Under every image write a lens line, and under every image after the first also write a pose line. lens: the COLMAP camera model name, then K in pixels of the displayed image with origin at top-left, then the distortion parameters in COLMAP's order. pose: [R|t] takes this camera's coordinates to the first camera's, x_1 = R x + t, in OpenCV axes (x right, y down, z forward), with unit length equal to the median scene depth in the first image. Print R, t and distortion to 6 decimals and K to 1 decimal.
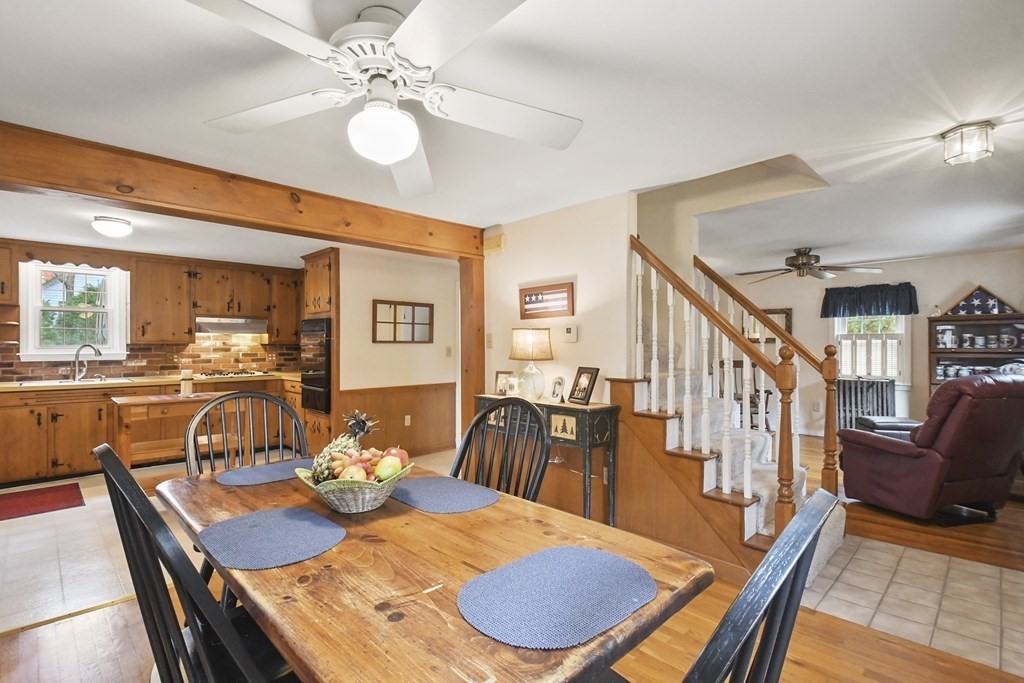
lens RADIAL K [[472.7, 0, 516.5], [0, 472.7, 348.3], [0, 0, 1]] dist [-0.029688, -0.002472]
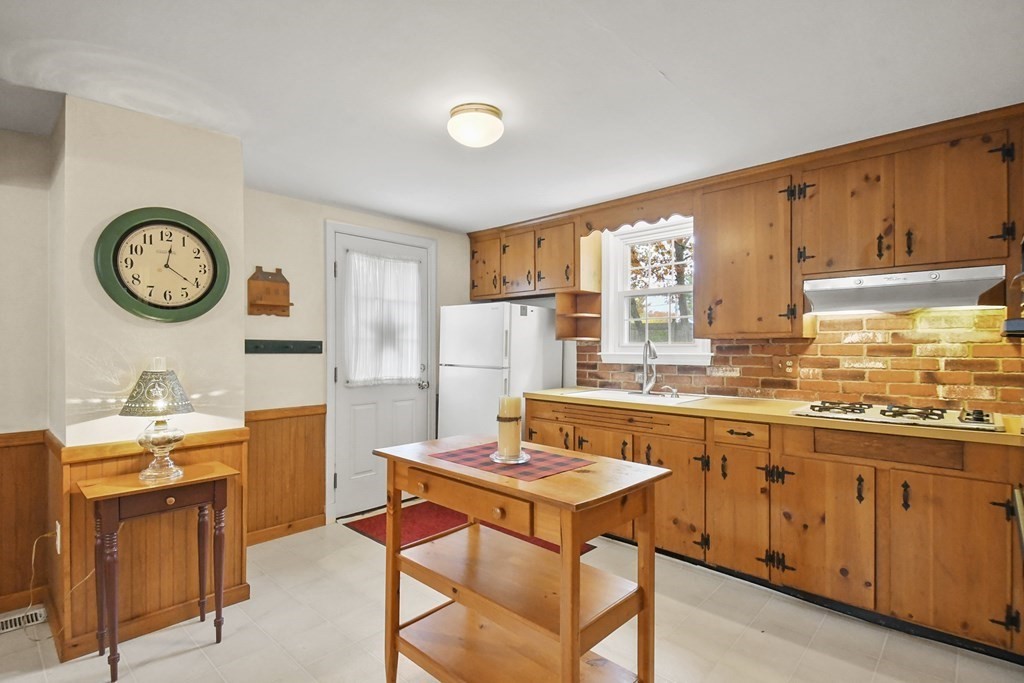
lens RADIAL K [[493.4, 0, 508.6], [0, 493.4, 347.0], [0, 0, 1]] dist [-0.000507, -0.007945]
pose [[-0.012632, 0.001206, -0.999919, -0.197186], [-0.005127, 0.999986, 0.001271, 0.000834], [0.999907, 0.005143, -0.012626, 0.745186]]
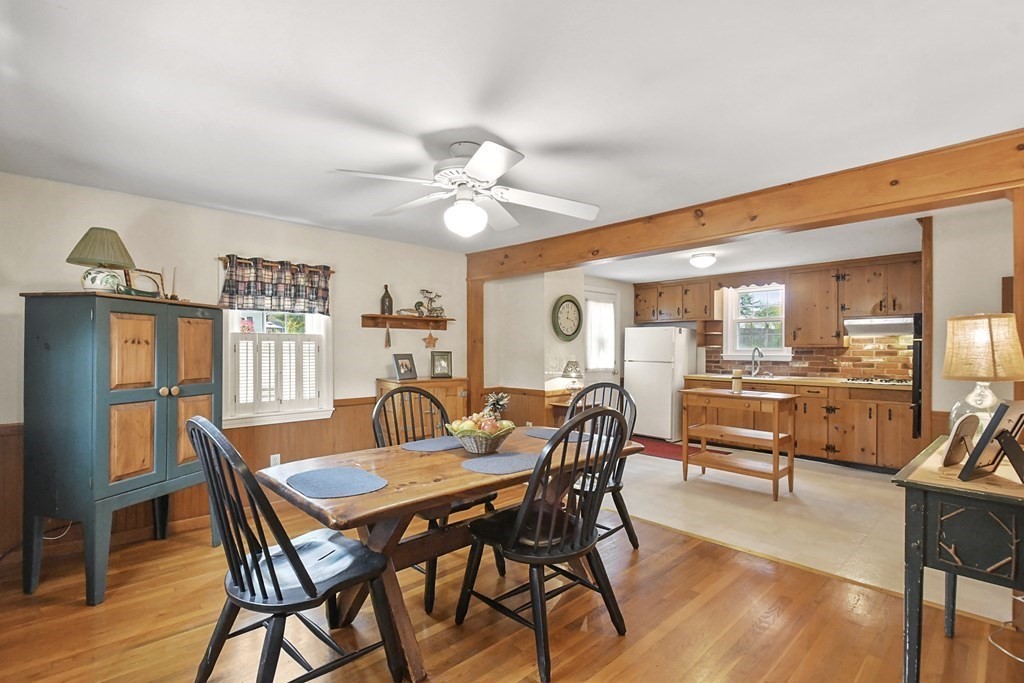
lens RADIAL K [[472.7, 0, 482.6], [0, 472.7, 352.2], [0, 0, 1]] dist [-0.029688, -0.002472]
pose [[-0.111862, 0.008693, -0.993686, 0.392037], [-0.004719, 0.999946, 0.009279, -0.004335], [0.993713, 0.005727, -0.111814, 0.367393]]
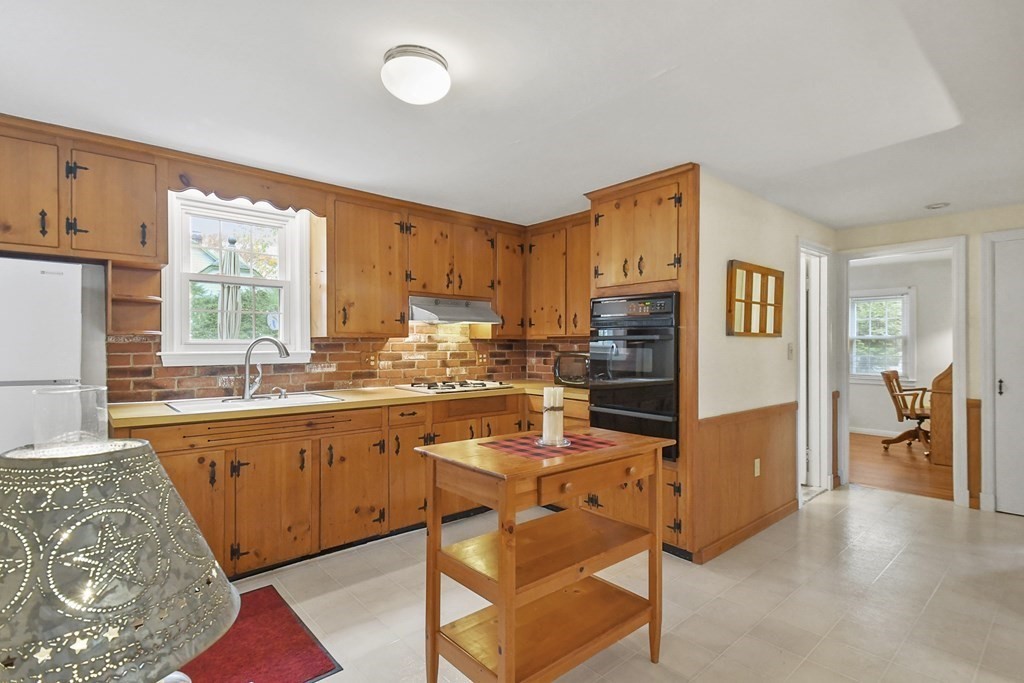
lens RADIAL K [[493.4, 0, 495.2], [0, 493.4, 347.2], [0, 0, 1]] dist [-0.000507, -0.007945]
pose [[0.995149, 0.002203, -0.098353, -0.532611], [-0.002376, 0.999996, -0.001640, 0.004083], [0.098348, 0.001865, 0.995150, 0.363658]]
